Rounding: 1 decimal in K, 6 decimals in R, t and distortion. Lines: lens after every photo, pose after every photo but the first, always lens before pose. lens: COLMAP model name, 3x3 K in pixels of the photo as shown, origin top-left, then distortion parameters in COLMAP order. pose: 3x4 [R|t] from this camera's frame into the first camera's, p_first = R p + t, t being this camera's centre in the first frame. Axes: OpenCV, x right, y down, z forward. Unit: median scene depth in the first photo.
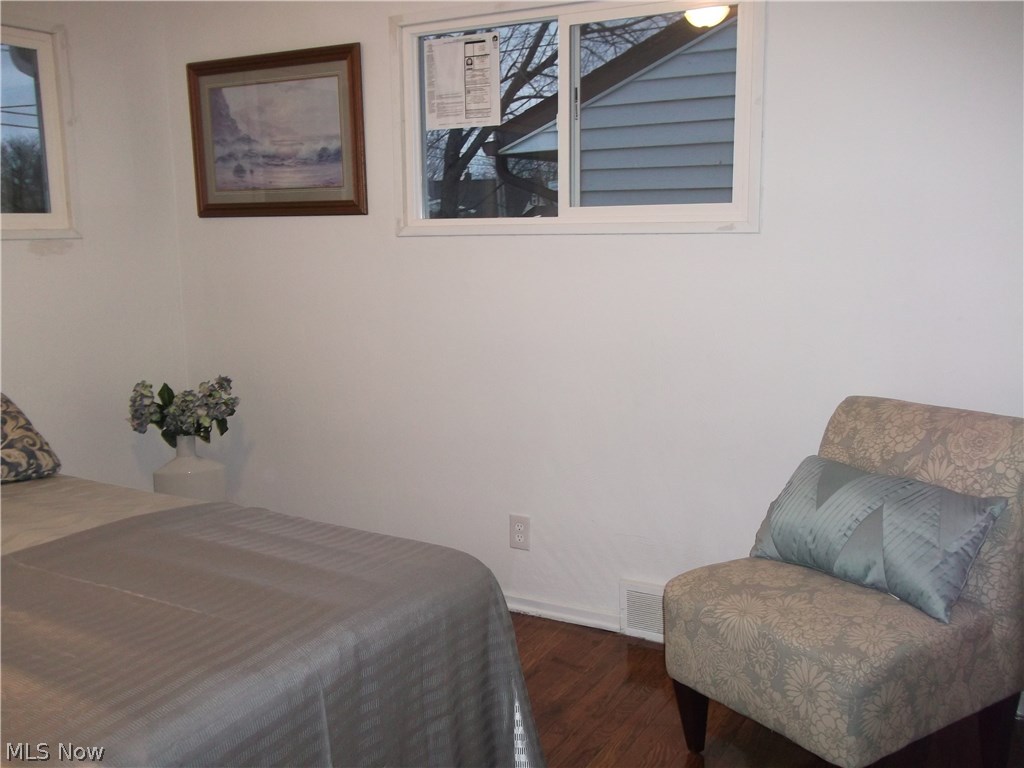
lens RADIAL K [[970.1, 0, 512.0], [0, 970.1, 384.0], [0, 0, 1]] dist [0.008365, -0.005607]
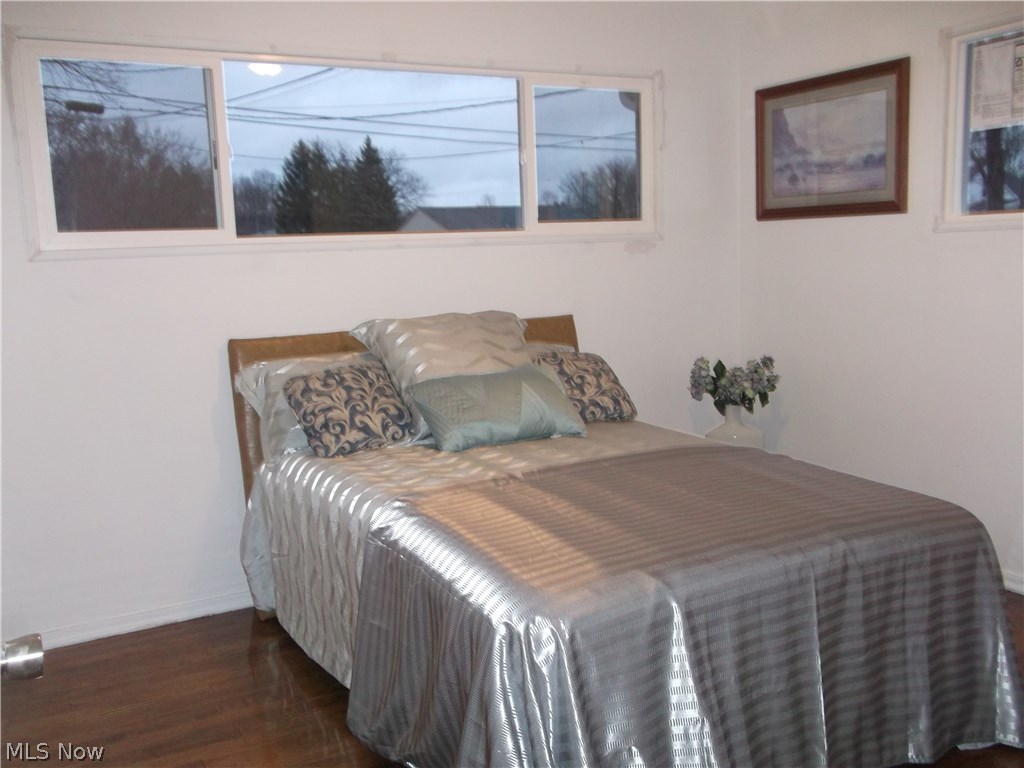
lens RADIAL K [[970.1, 0, 512.0], [0, 970.1, 384.0], [0, 0, 1]] dist [0.008365, -0.005607]
pose [[0.844973, 0.060393, -0.531389, 0.066738], [-0.065084, 0.997831, 0.009912, 0.035203], [0.530835, 0.026210, 0.847070, -0.153662]]
